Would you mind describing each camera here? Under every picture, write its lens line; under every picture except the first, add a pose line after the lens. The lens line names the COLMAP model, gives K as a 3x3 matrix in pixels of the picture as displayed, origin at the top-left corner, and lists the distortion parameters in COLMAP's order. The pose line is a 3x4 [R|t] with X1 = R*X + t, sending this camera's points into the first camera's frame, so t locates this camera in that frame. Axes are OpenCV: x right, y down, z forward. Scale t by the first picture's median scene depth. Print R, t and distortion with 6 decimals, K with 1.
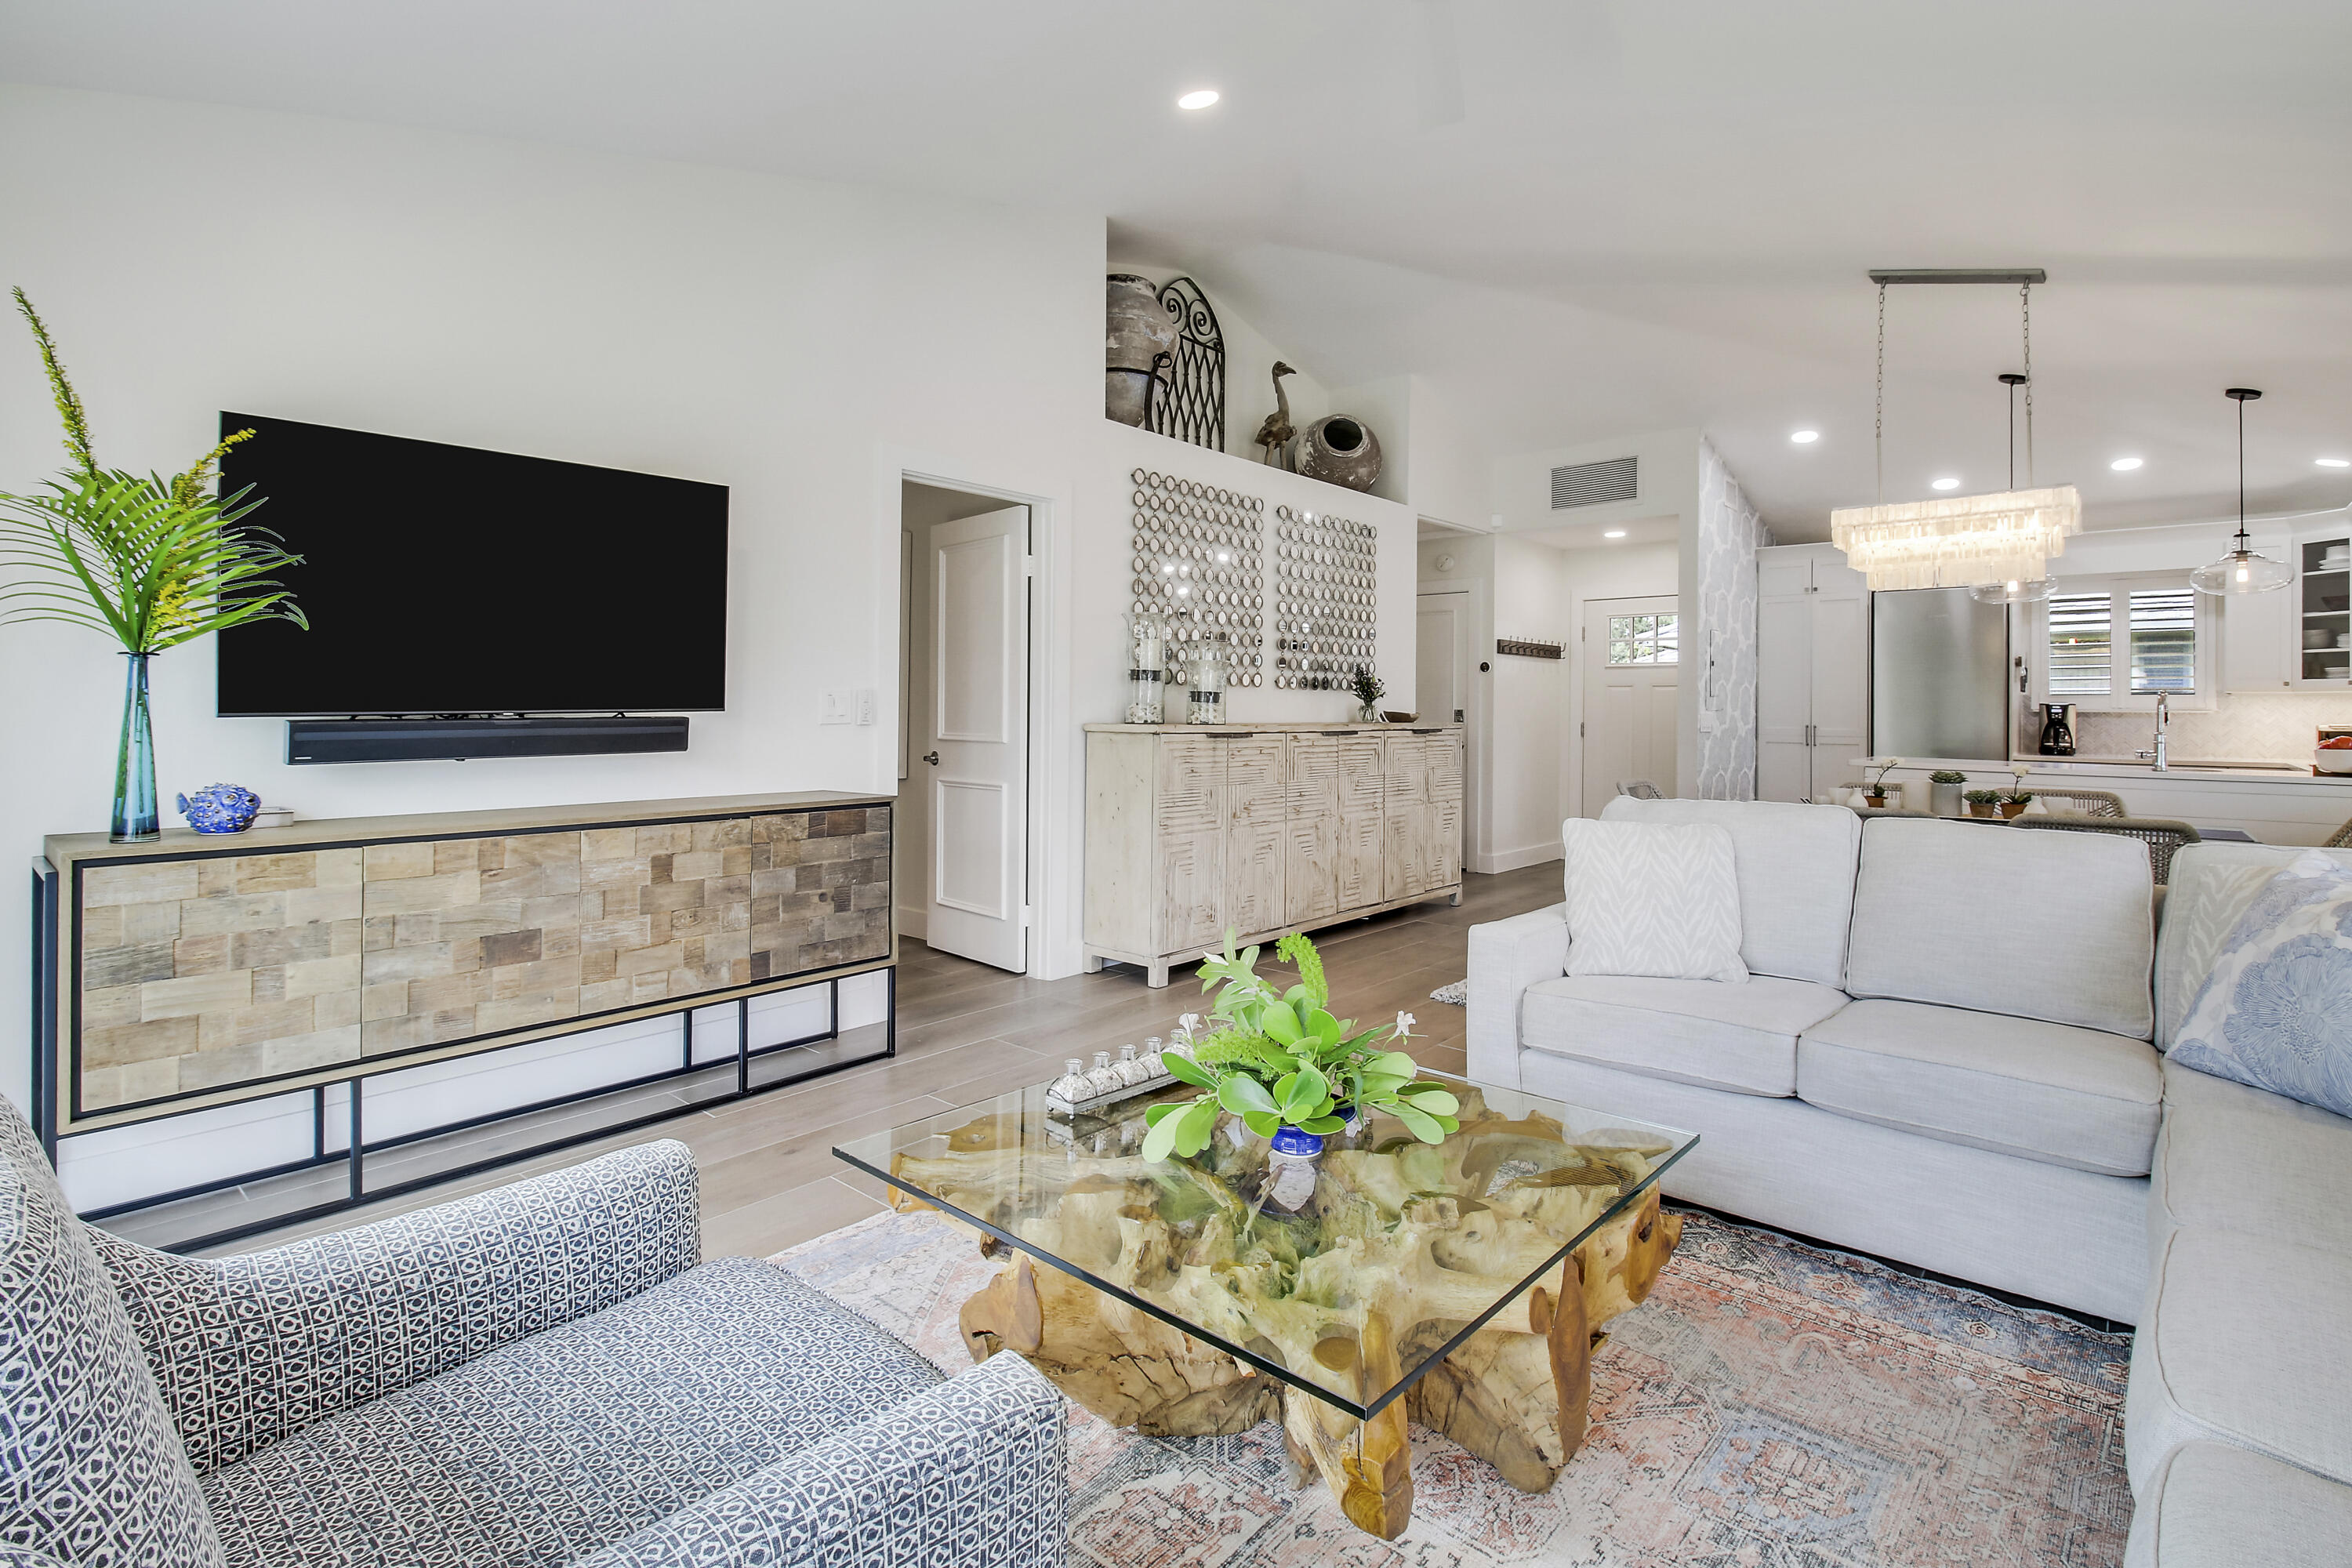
lens RADIAL K [[1058.8, 0, 1188.9], [0, 1058.8, 704.3], [0, 0, 1]] dist [-0.000880, -0.011101]
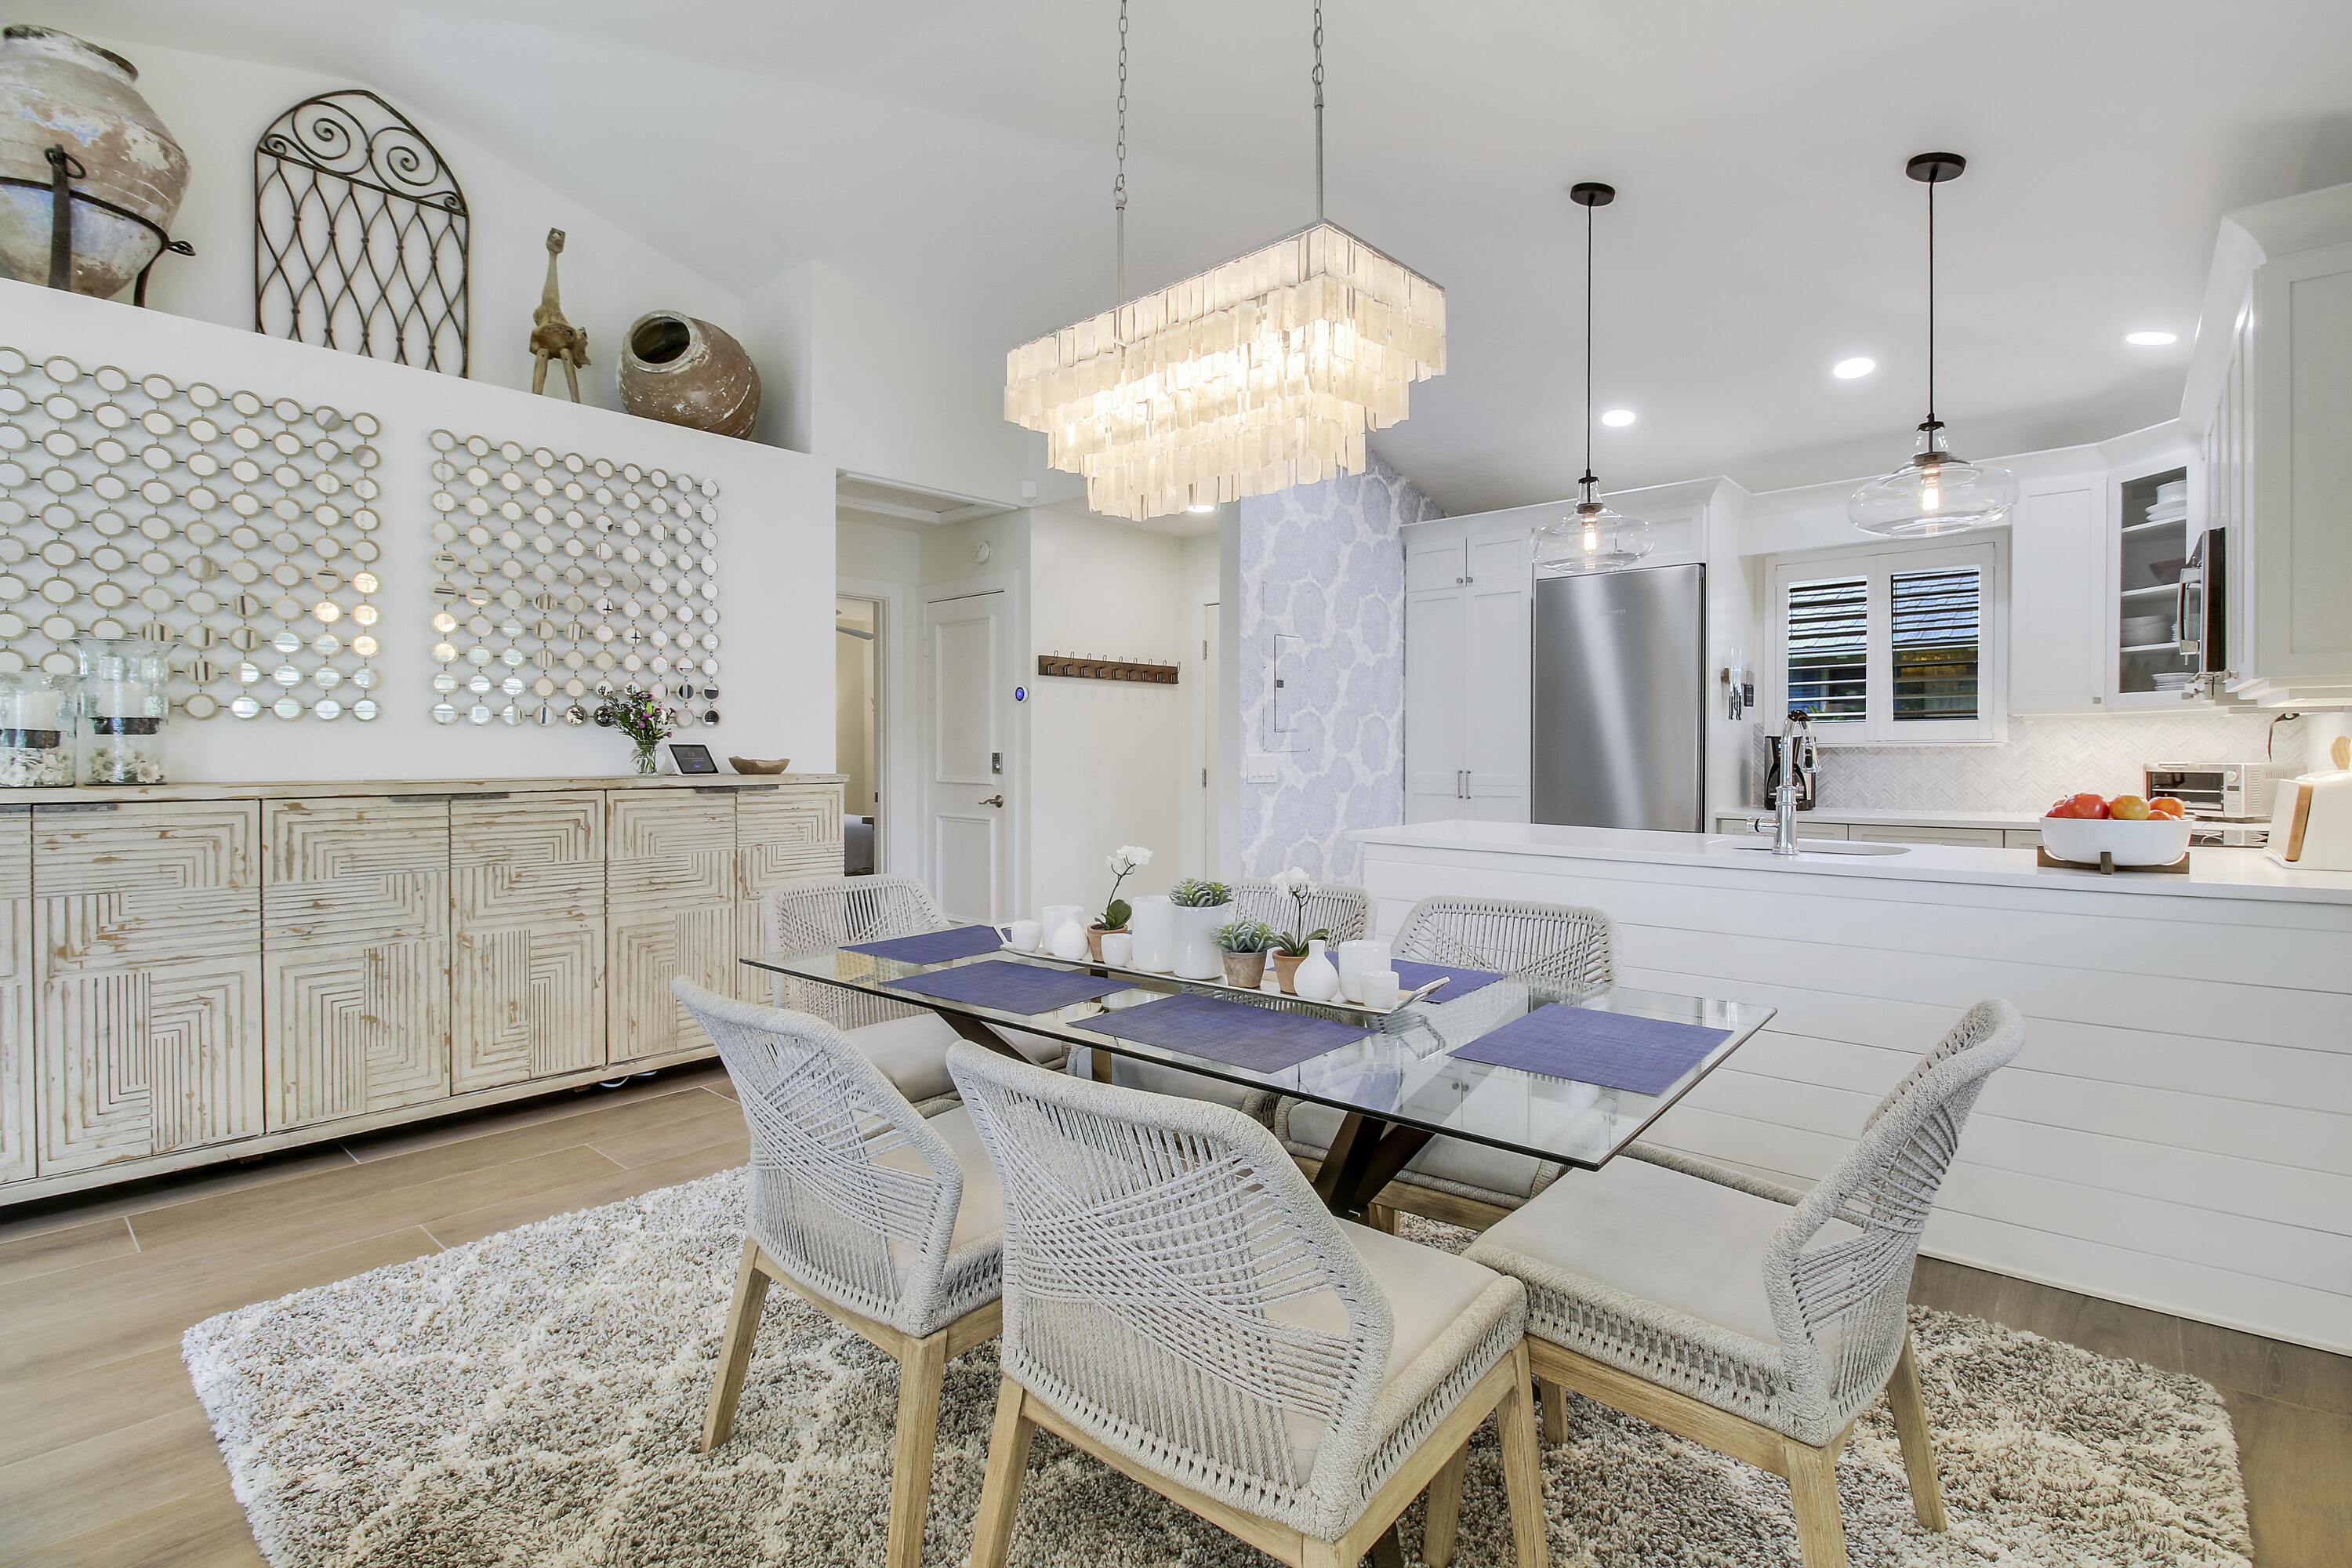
lens RADIAL K [[1050.4, 0, 1170.7], [0, 1050.4, 760.6], [0, 0, 1]] dist [-0.012550, -0.000926]
pose [[0.999937, -0.011104, 0.001826, 0.463063], [0.011082, 0.999872, 0.011550, 0.003707], [-0.001954, -0.011529, 0.999932, 0.345176]]
